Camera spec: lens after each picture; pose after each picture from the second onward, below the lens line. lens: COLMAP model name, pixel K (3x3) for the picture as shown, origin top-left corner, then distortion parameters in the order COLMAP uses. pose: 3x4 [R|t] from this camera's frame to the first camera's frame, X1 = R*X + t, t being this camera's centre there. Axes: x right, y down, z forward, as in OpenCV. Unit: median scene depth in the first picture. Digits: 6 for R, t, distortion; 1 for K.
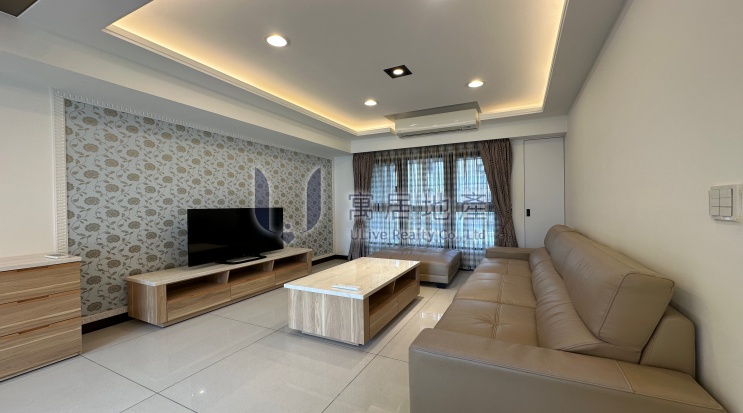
lens RADIAL K [[297.2, 0, 368.2], [0, 297.2, 207.2], [0, 0, 1]] dist [0.013207, 0.000412]
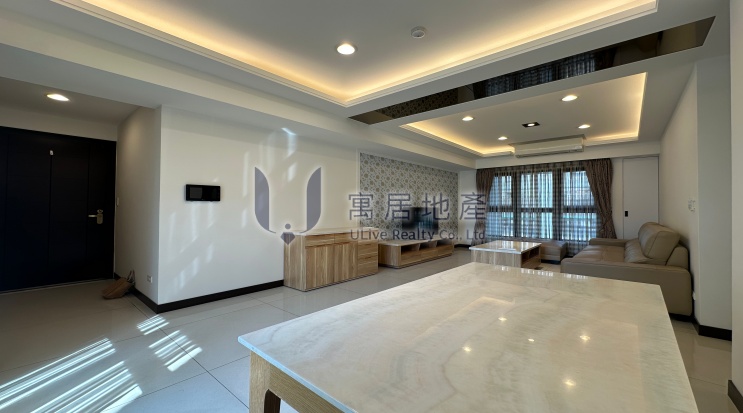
lens RADIAL K [[297.2, 0, 375.0], [0, 297.2, 207.7], [0, 0, 1]] dist [0.013207, 0.000412]
pose [[0.974839, 0.012585, -0.222553, -0.245379], [-0.014606, 0.999866, -0.007434, 0.017183], [0.222430, 0.010497, 0.974892, -0.527239]]
